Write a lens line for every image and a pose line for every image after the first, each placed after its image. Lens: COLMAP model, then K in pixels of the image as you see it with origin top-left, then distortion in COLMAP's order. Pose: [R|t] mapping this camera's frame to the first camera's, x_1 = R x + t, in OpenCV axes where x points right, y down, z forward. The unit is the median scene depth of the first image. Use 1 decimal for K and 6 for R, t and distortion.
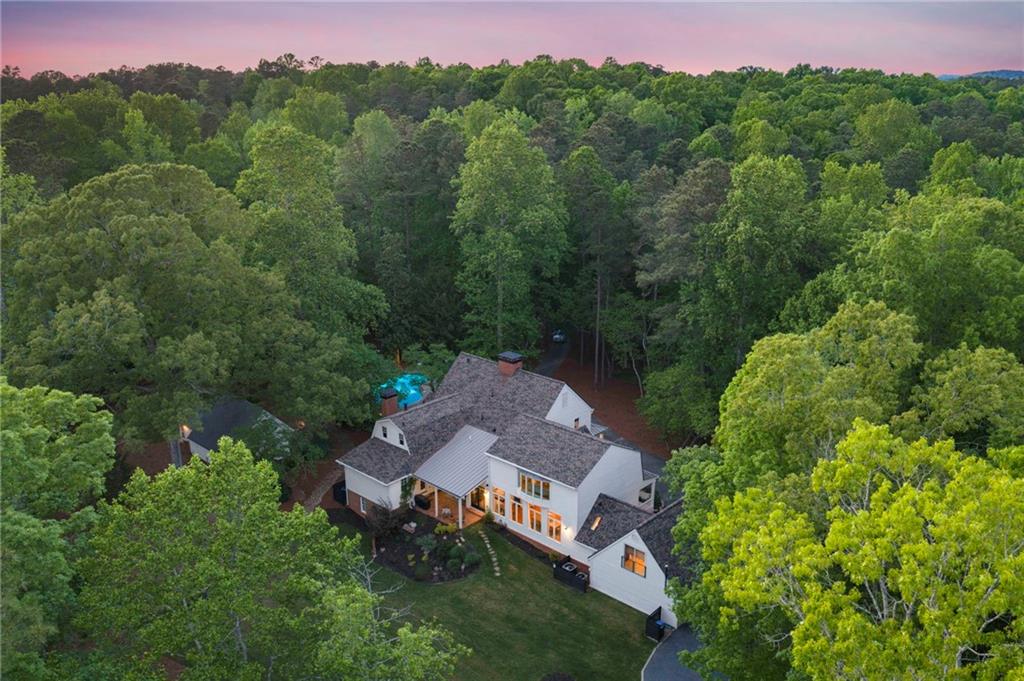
lens RADIAL K [[828.3, 0, 512.0], [0, 828.3, 340.5], [0, 0, 1]] dist [0.012670, 0.003551]
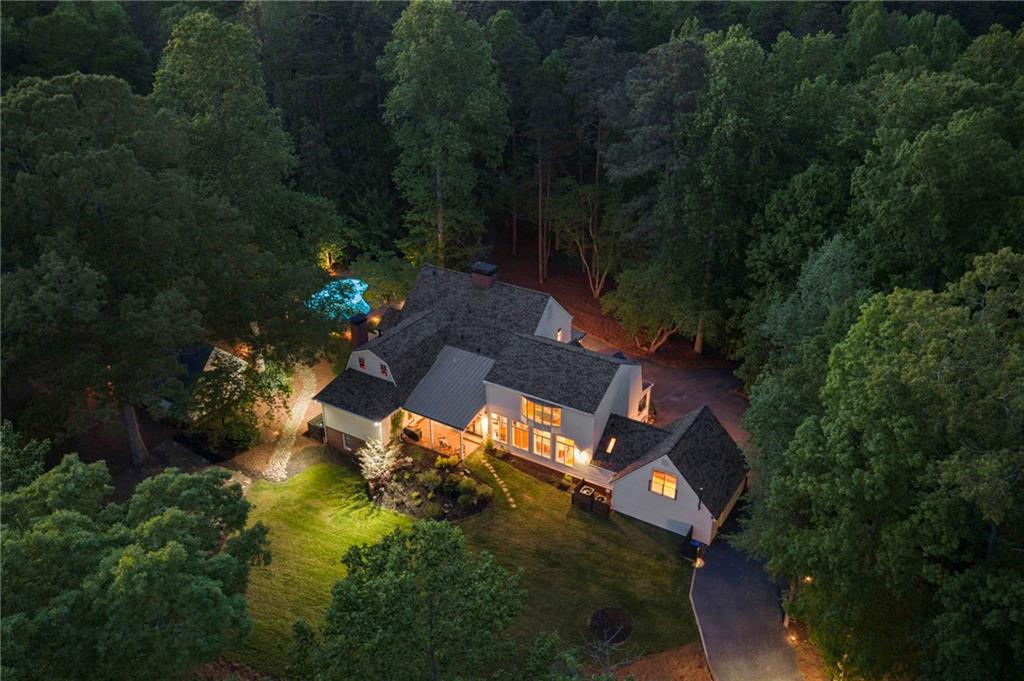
lens RADIAL K [[833.5, 0, 512.0], [0, 833.5, 340.5], [0, 0, 1]] dist [0.007385, -0.001439]
pose [[0.982884, -0.087024, 0.162379, -0.141951], [0.056793, 0.981601, 0.182301, -0.075593], [-0.175256, -0.169959, 0.969742, 0.078056]]
